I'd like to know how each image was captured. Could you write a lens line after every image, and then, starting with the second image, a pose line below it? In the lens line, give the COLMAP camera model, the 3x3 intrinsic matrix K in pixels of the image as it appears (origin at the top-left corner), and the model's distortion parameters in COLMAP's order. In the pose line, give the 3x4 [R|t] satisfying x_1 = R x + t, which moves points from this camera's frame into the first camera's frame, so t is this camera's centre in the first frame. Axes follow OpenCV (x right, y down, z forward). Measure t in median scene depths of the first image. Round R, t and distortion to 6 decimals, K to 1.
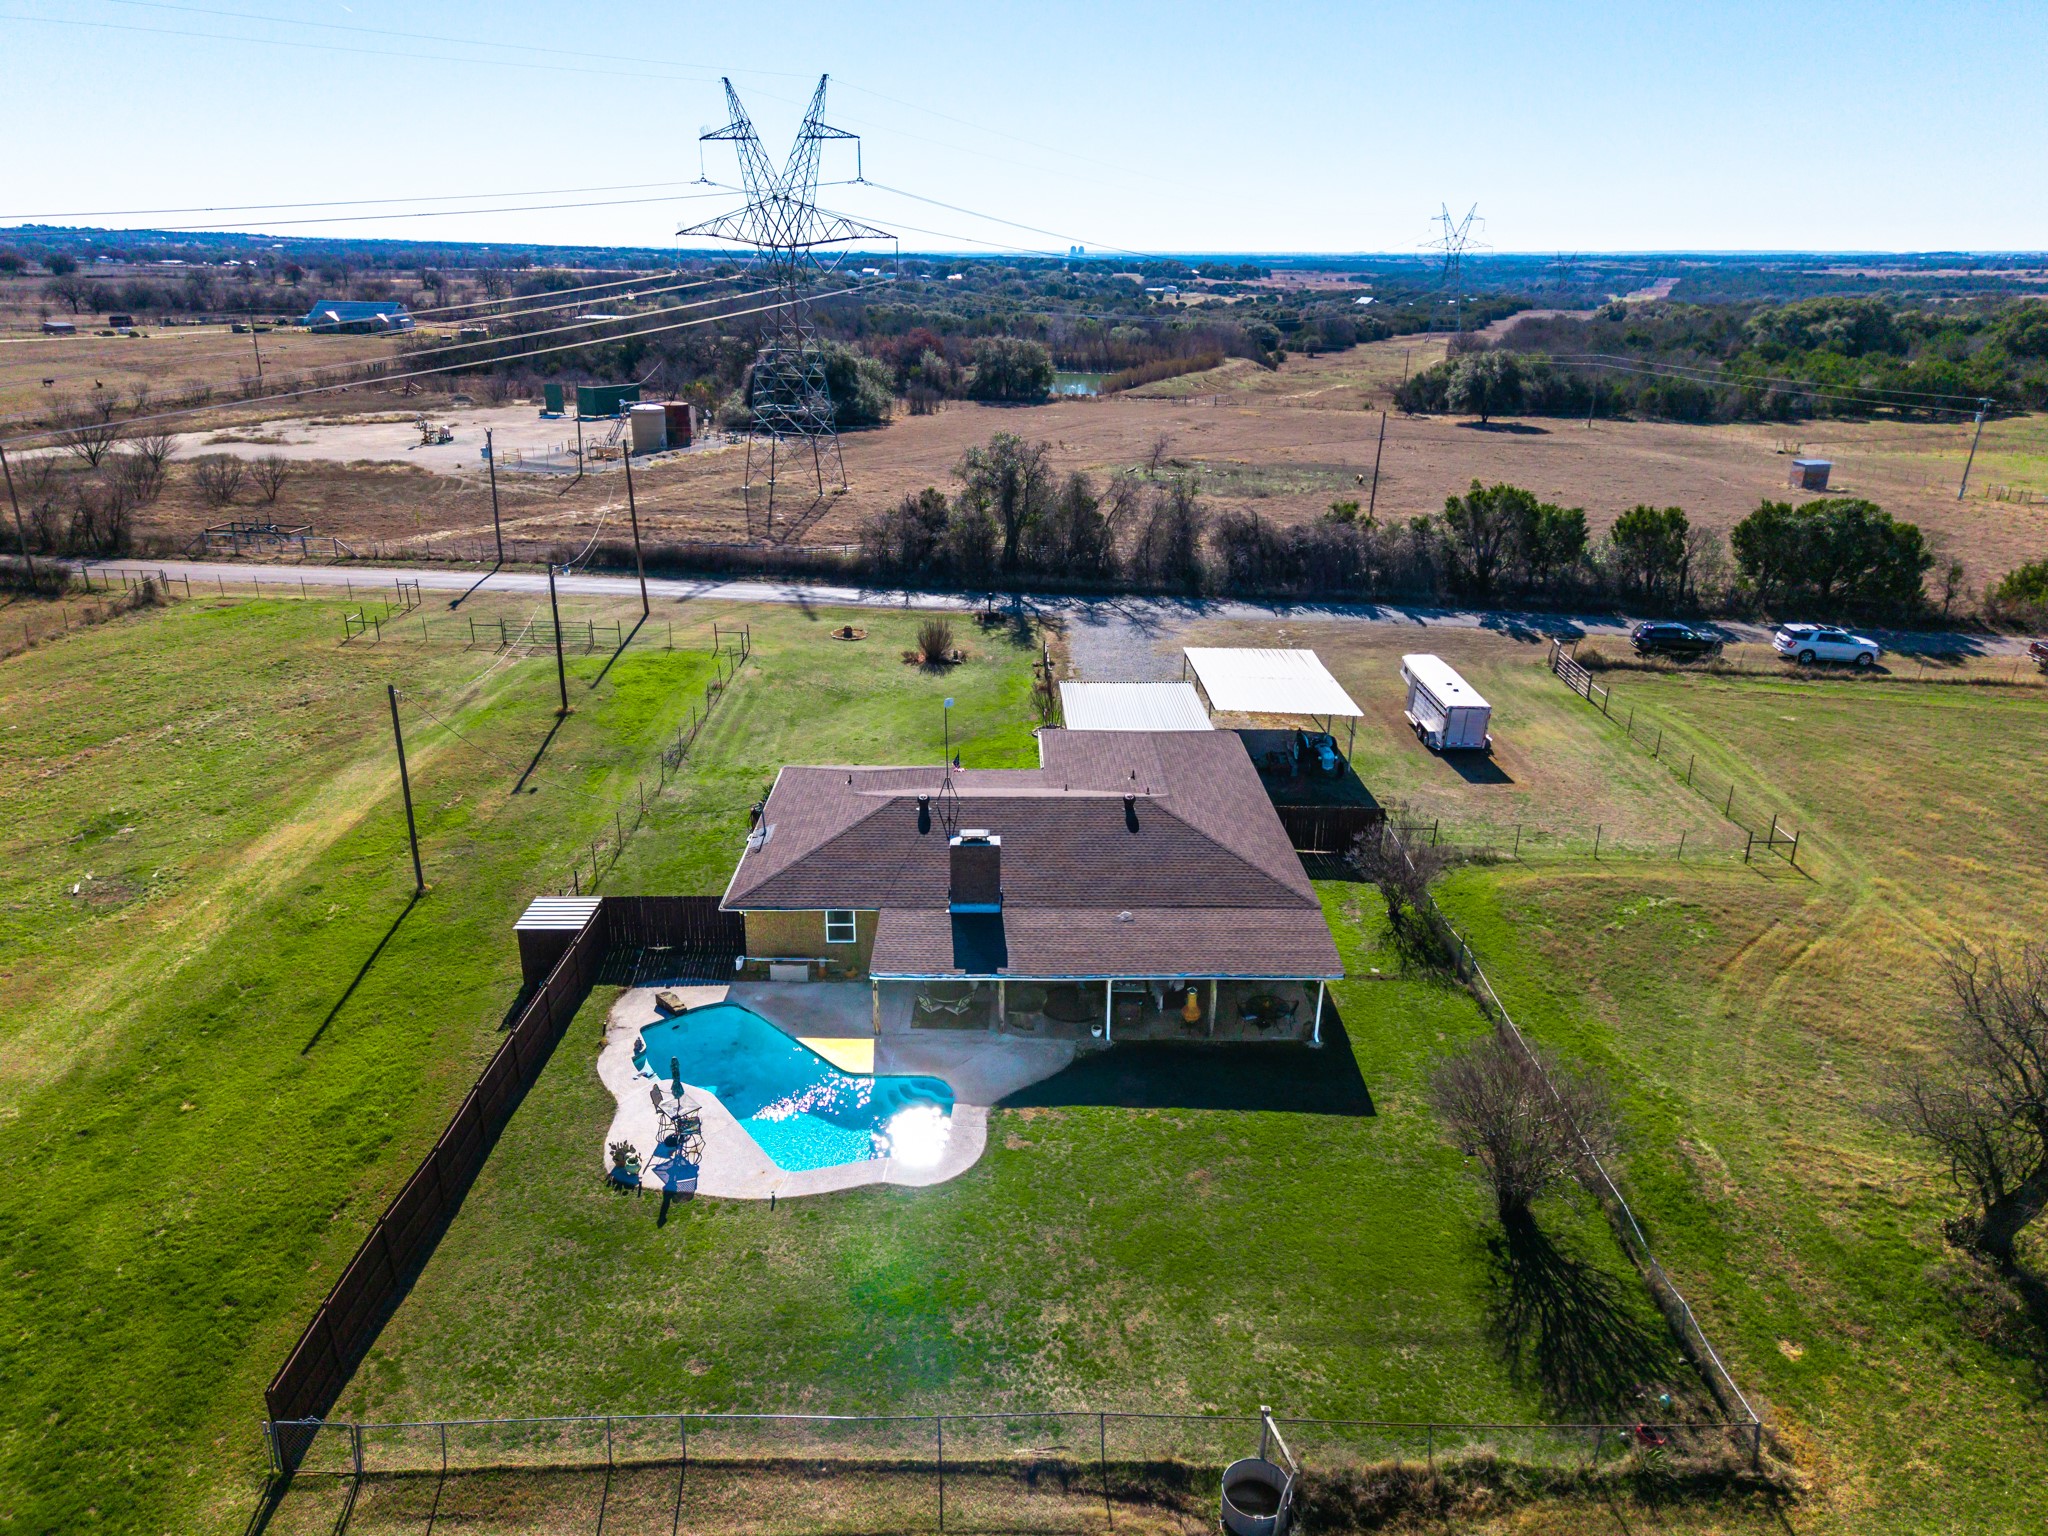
lens RADIAL K [[1389.0, 0, 1033.2], [0, 1389.0, 767.2], [0, 0, 1]] dist [0.044883, -0.018312]
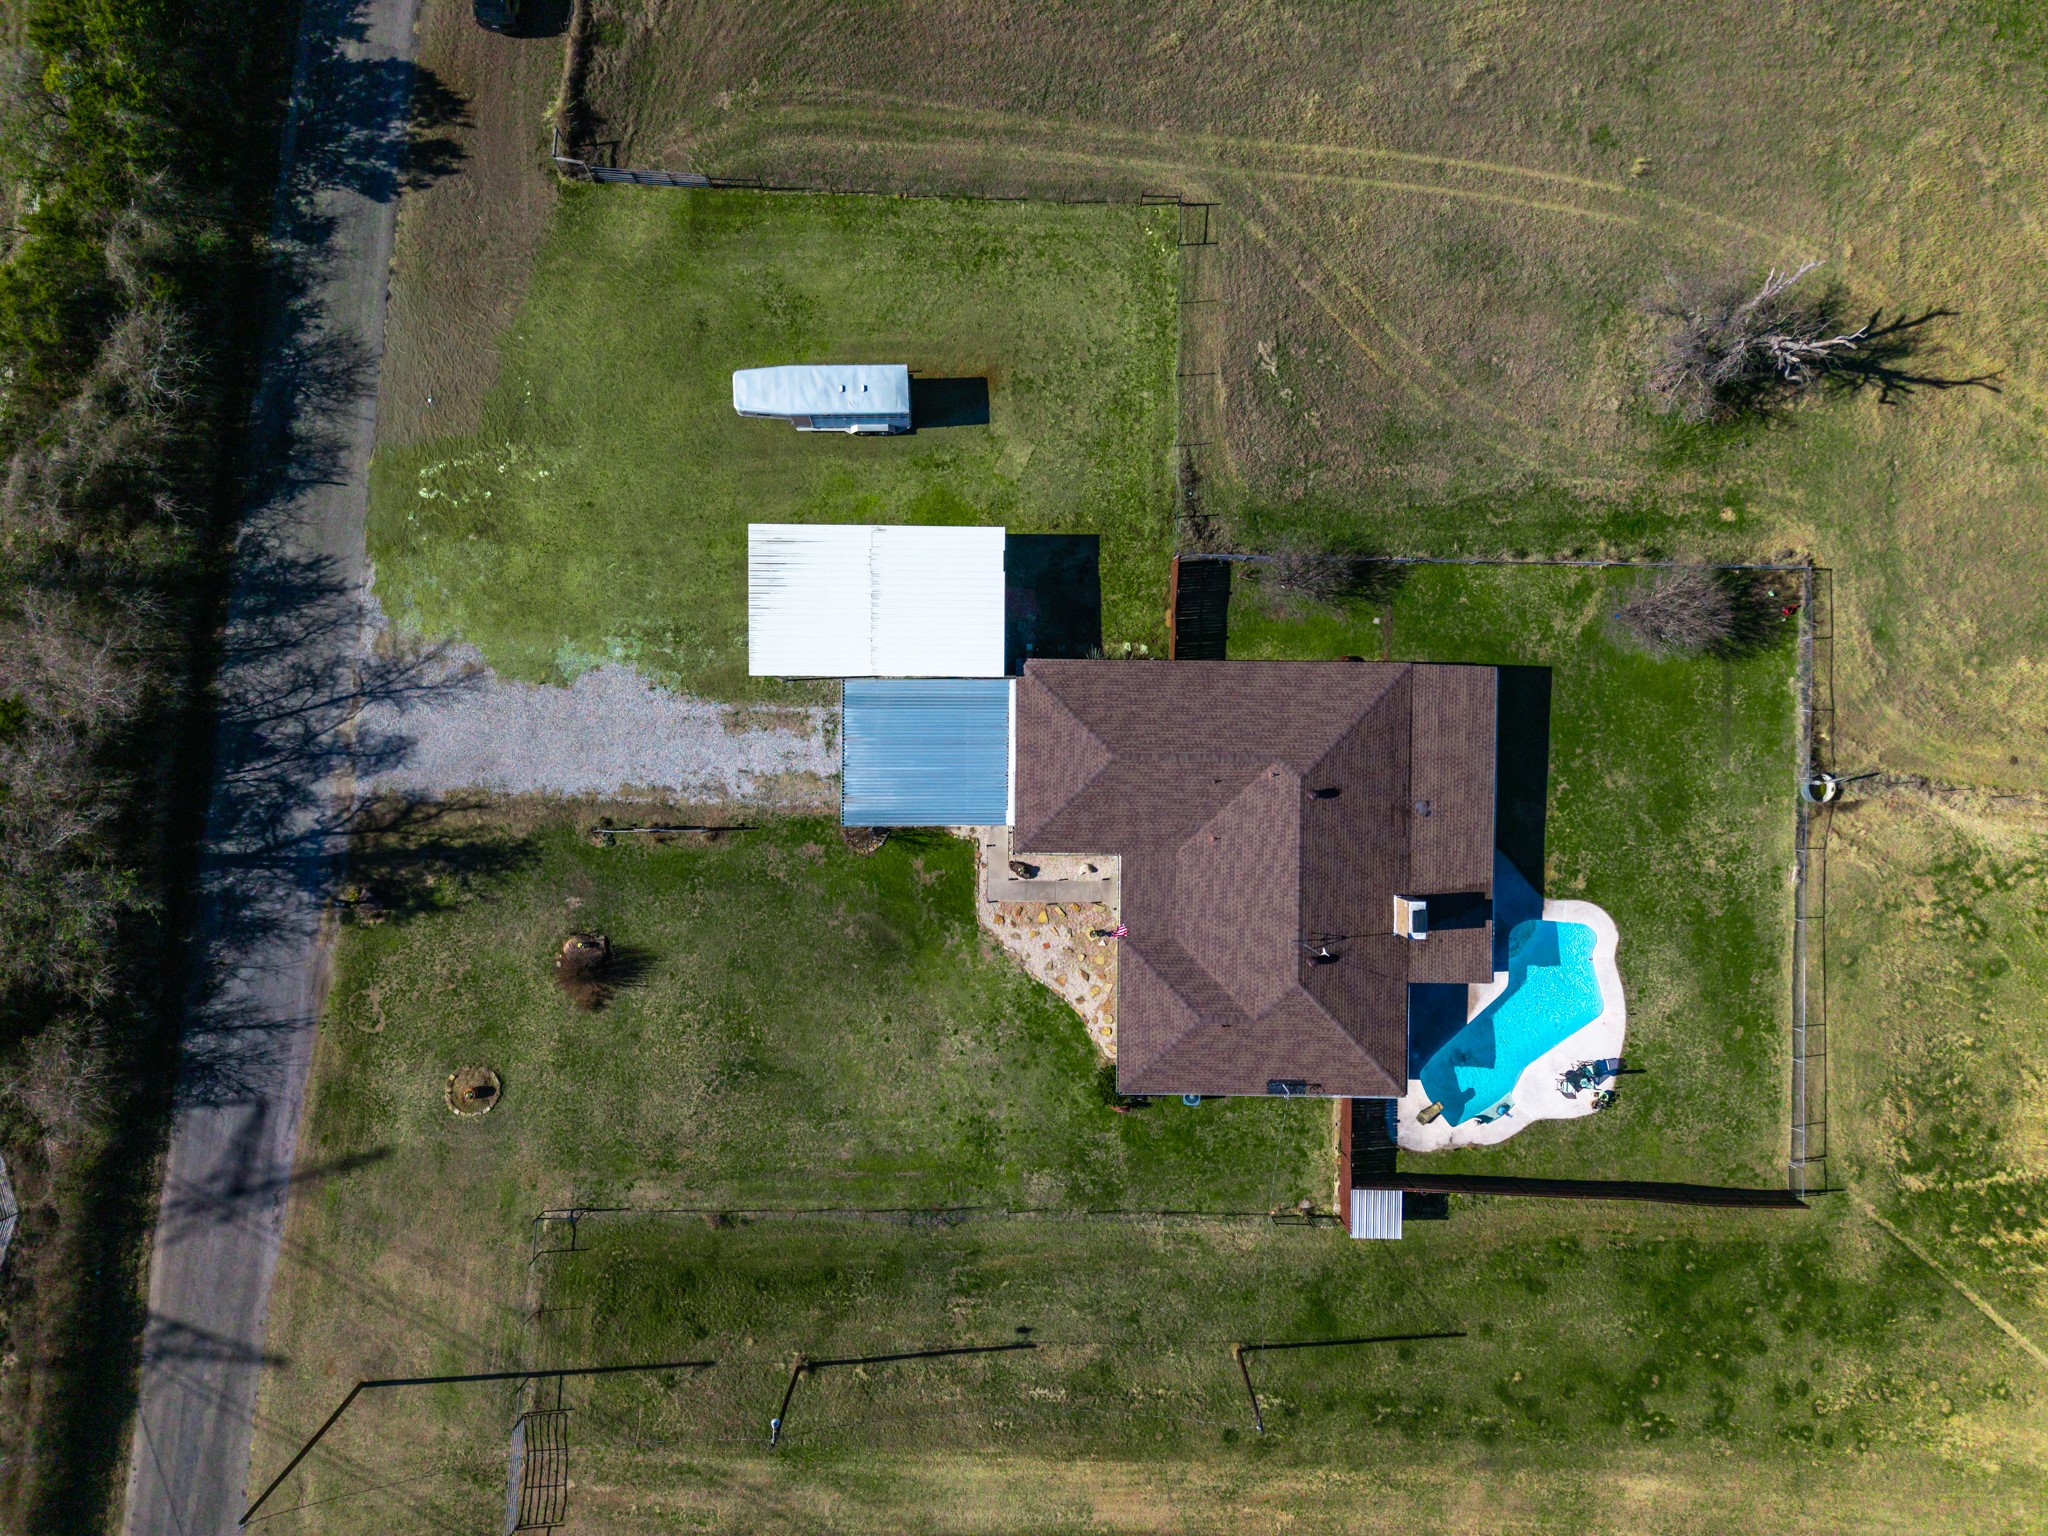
lens RADIAL K [[1389.0, 0, 1031.1], [0, 1389.0, 751.7], [0, 0, 1]] dist [0.044883, -0.018312]
pose [[0.030443, -0.999394, -0.016904, 0.091250], [0.323564, -0.006147, 0.946186, -0.915828], [-0.945716, -0.034274, 0.323181, 0.624153]]
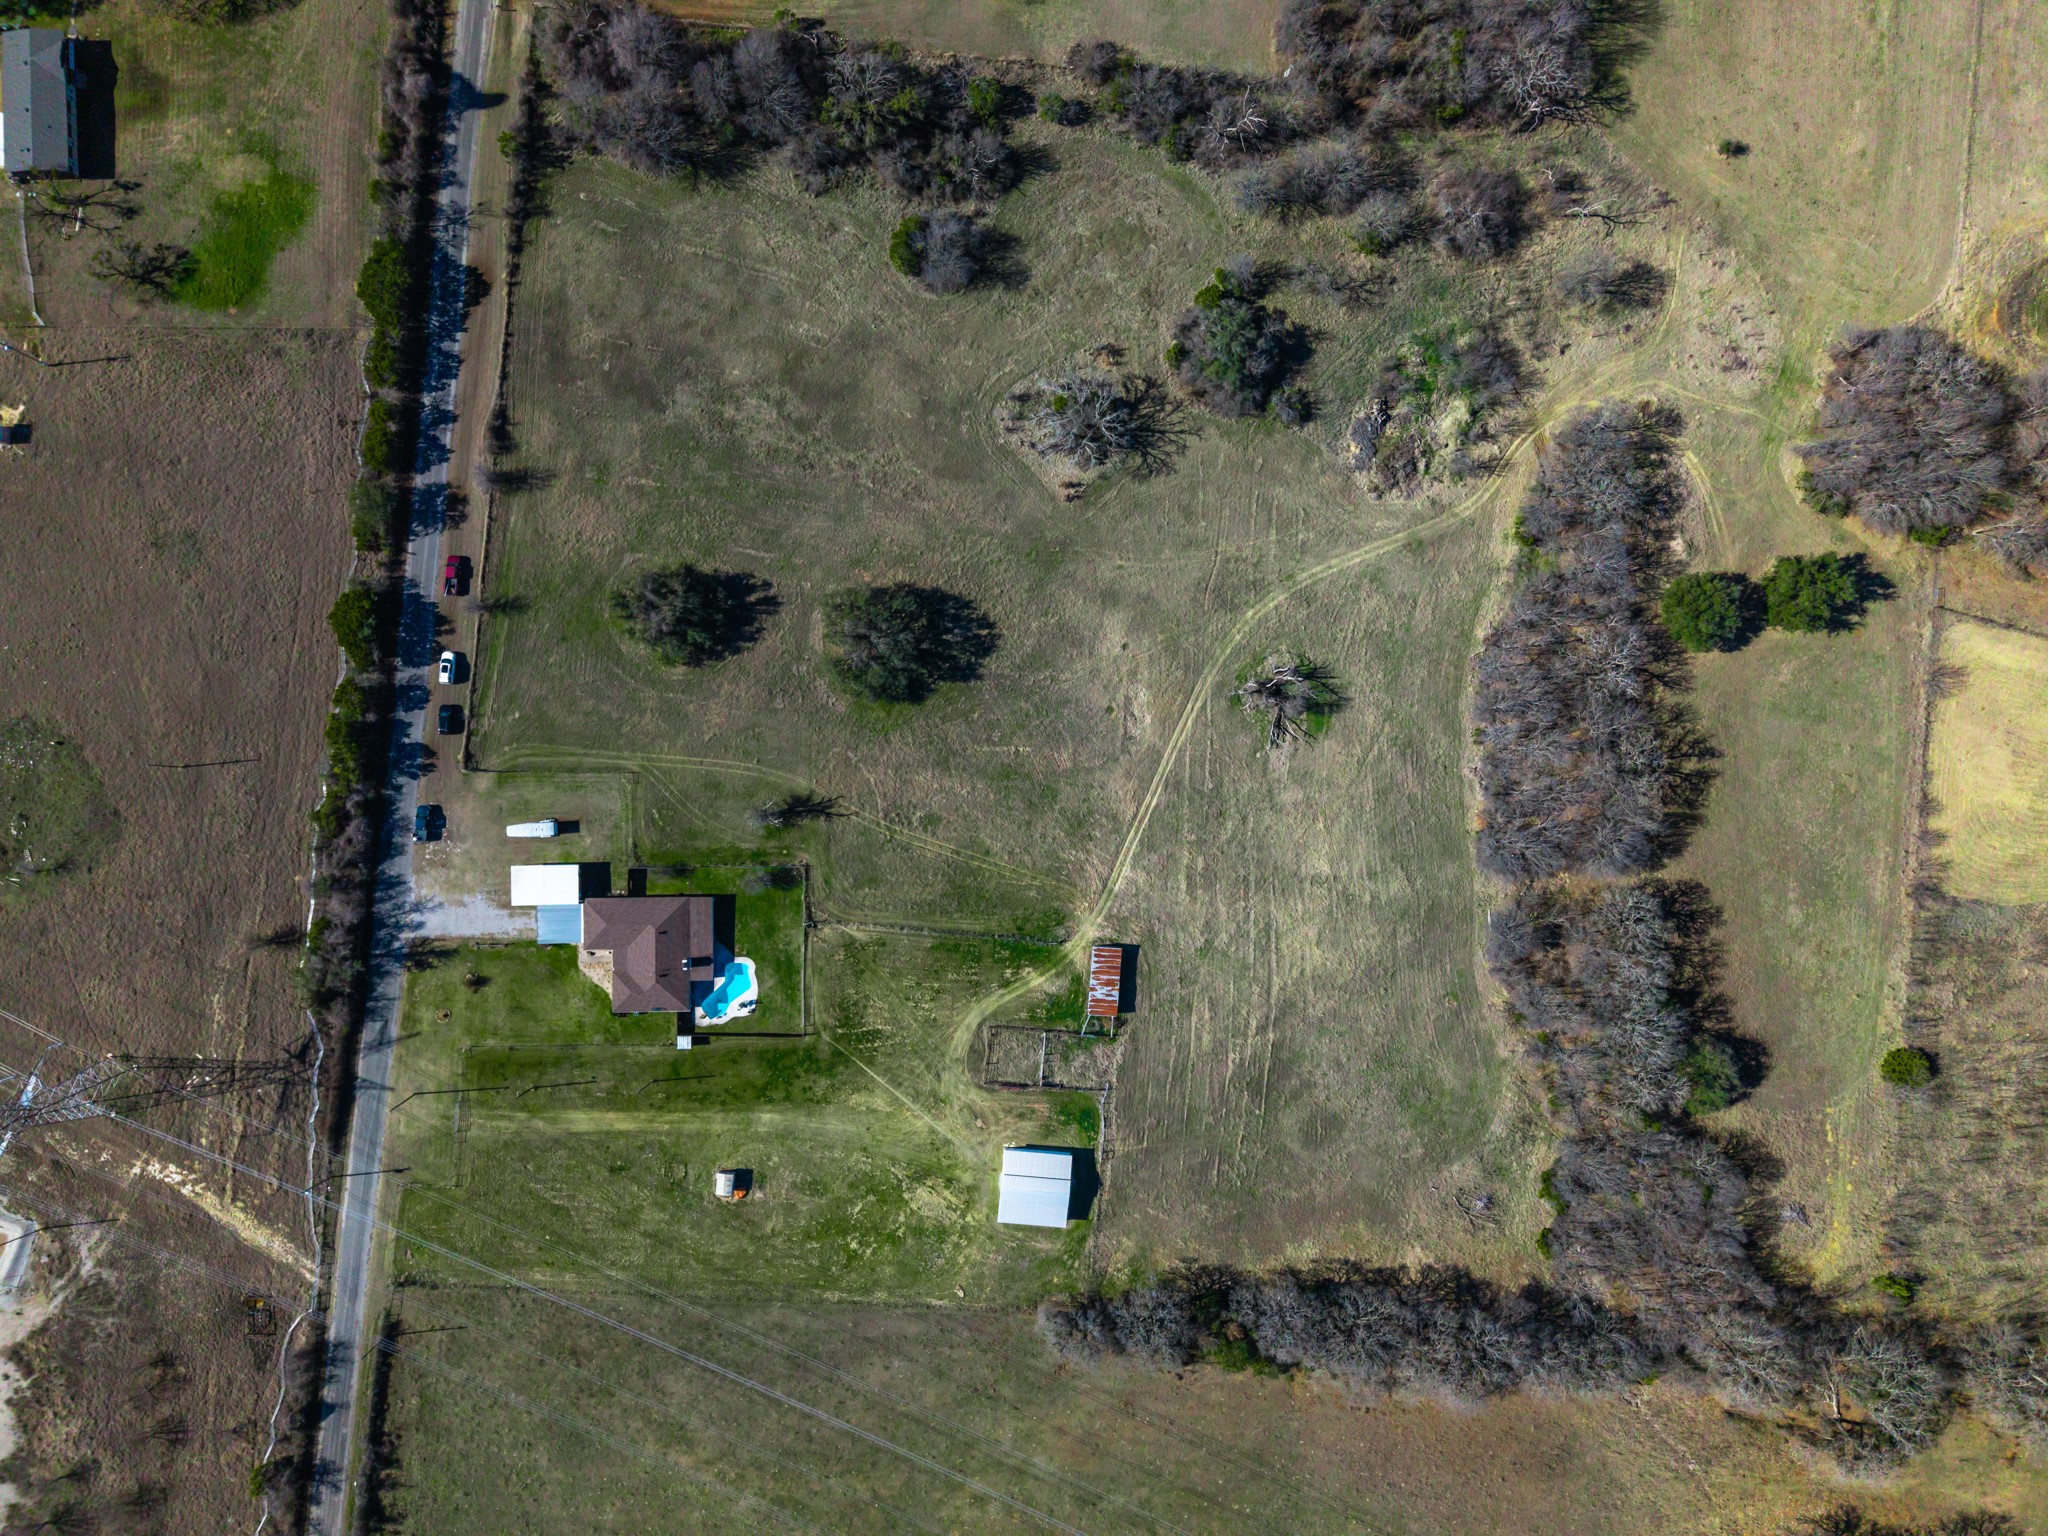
lens RADIAL K [[1389.0, 0, 1025.0], [0, 1389.0, 755.2], [0, 0, 1]] dist [0.044883, -0.018312]
pose [[0.008998, -0.999844, -0.015211, 0.574437], [0.327391, -0.011428, 0.944820, -3.063921], [-0.944846, -0.013481, 0.327237, -1.318694]]
